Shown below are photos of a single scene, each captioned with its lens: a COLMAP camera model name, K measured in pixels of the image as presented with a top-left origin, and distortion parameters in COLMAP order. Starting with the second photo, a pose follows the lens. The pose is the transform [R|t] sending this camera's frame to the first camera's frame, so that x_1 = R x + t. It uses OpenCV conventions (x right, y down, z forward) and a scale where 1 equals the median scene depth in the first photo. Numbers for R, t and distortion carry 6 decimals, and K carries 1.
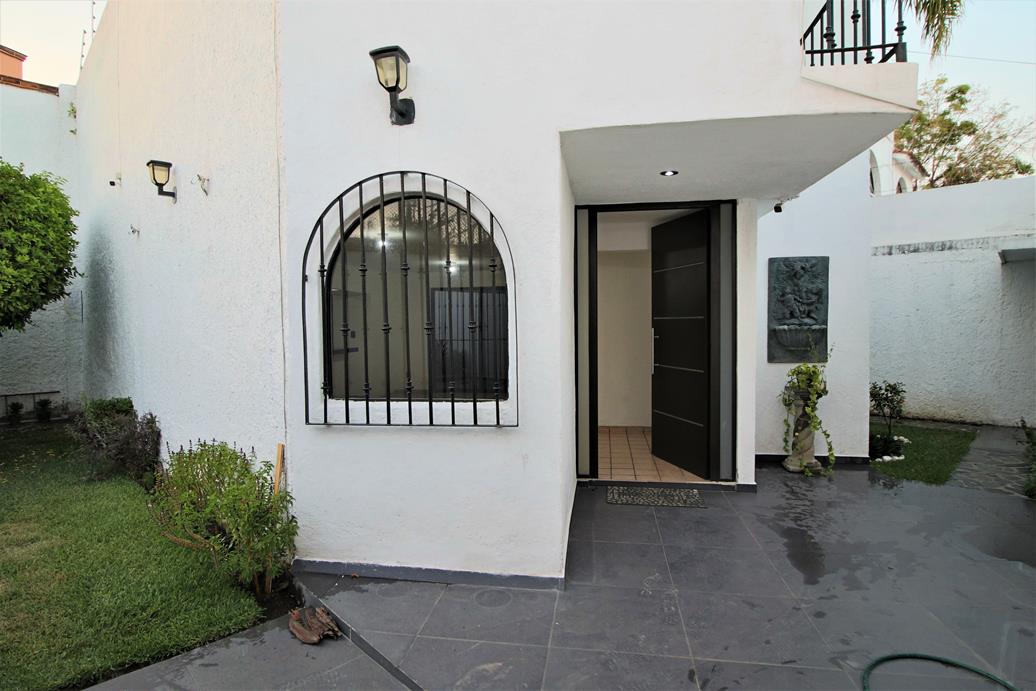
lens RADIAL K [[548.7, 0, 518.0], [0, 548.7, 322.5], [0, 0, 1]] dist [0.002331, -0.017206]
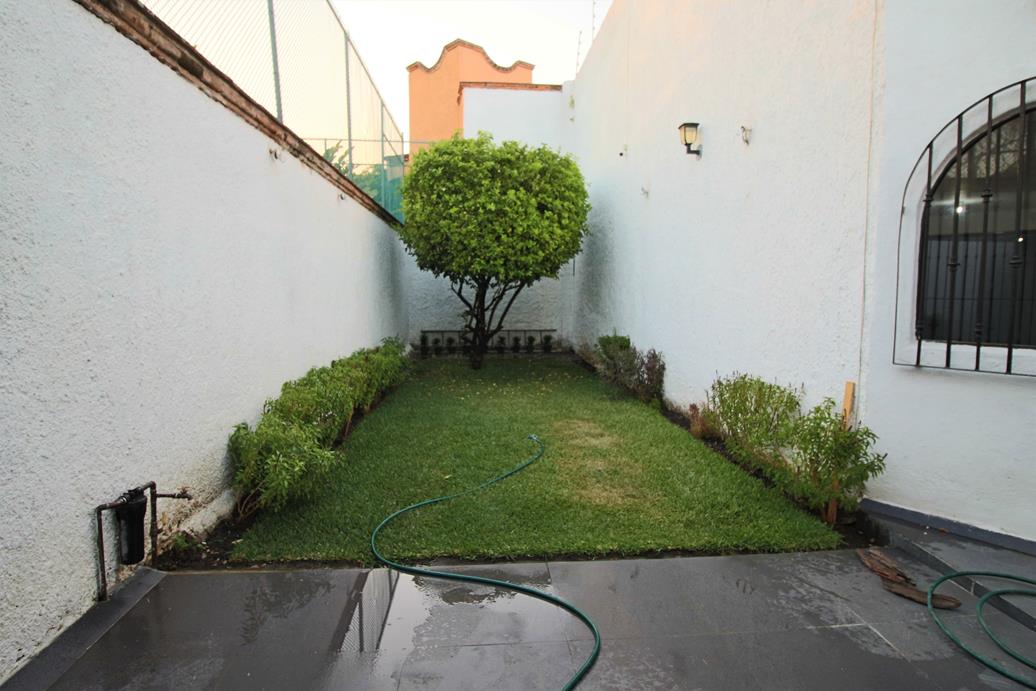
lens RADIAL K [[548.7, 0, 518.0], [0, 548.7, 322.5], [0, 0, 1]] dist [0.002331, -0.017206]
pose [[0.770937, 0.053431, -0.634666, -0.159917], [-0.009050, 0.997293, 0.072965, 0.027065], [0.636847, -0.050508, 0.769334, -0.086174]]
